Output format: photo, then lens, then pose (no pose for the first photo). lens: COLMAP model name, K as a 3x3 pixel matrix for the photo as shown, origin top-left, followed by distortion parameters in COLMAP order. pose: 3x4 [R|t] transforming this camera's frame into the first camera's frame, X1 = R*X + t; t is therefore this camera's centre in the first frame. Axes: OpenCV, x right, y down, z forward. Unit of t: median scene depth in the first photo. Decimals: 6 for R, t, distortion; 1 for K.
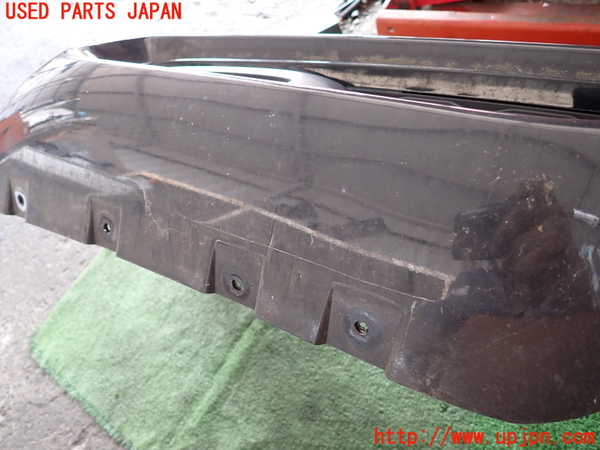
lens RADIAL K [[439.5, 0, 298.3], [0, 439.5, 228.5], [0, 0, 1]] dist [0.011851, 0.003912]
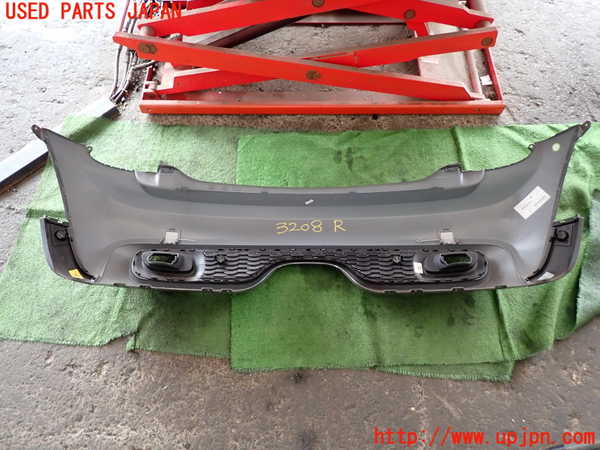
lens RADIAL K [[439.5, 0, 299.0], [0, 439.5, 224.7], [0, 0, 1]] dist [0.011851, 0.003912]
pose [[0.837660, -0.254023, 0.483527, -0.364680], [0.263004, 0.963470, 0.050537, 0.125841], [-0.478702, 0.084837, 0.873869, -1.158490]]
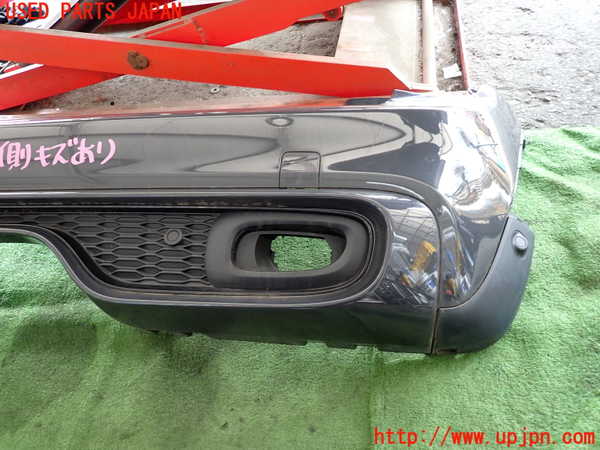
lens RADIAL K [[439.5, 0, 300.2], [0, 439.5, 226.7], [0, 0, 1]] dist [0.011851, 0.003912]
pose [[0.937940, -0.125137, 0.323434, 0.918033], [0.204589, 0.952710, -0.224692, 0.461791], [-0.280022, 0.276918, 0.919187, -0.620836]]
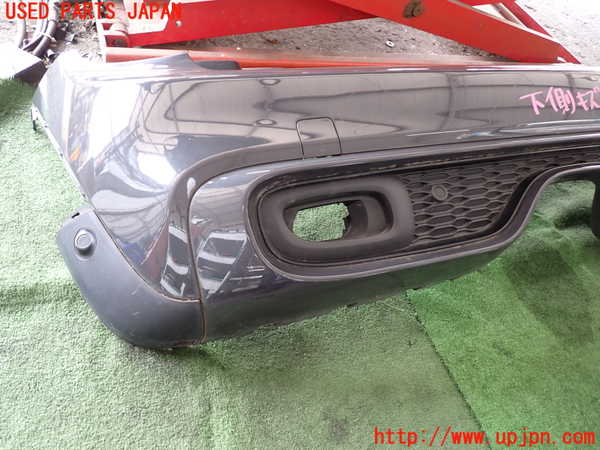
lens RADIAL K [[439.5, 0, 300.9], [0, 439.5, 218.8], [0, 0, 1]] dist [0.011851, 0.003912]
pose [[0.531142, -0.263342, 0.805320, -0.554905], [0.394368, 0.918077, 0.040111, -0.054405], [-0.749908, 0.296288, 0.591482, 0.316610]]
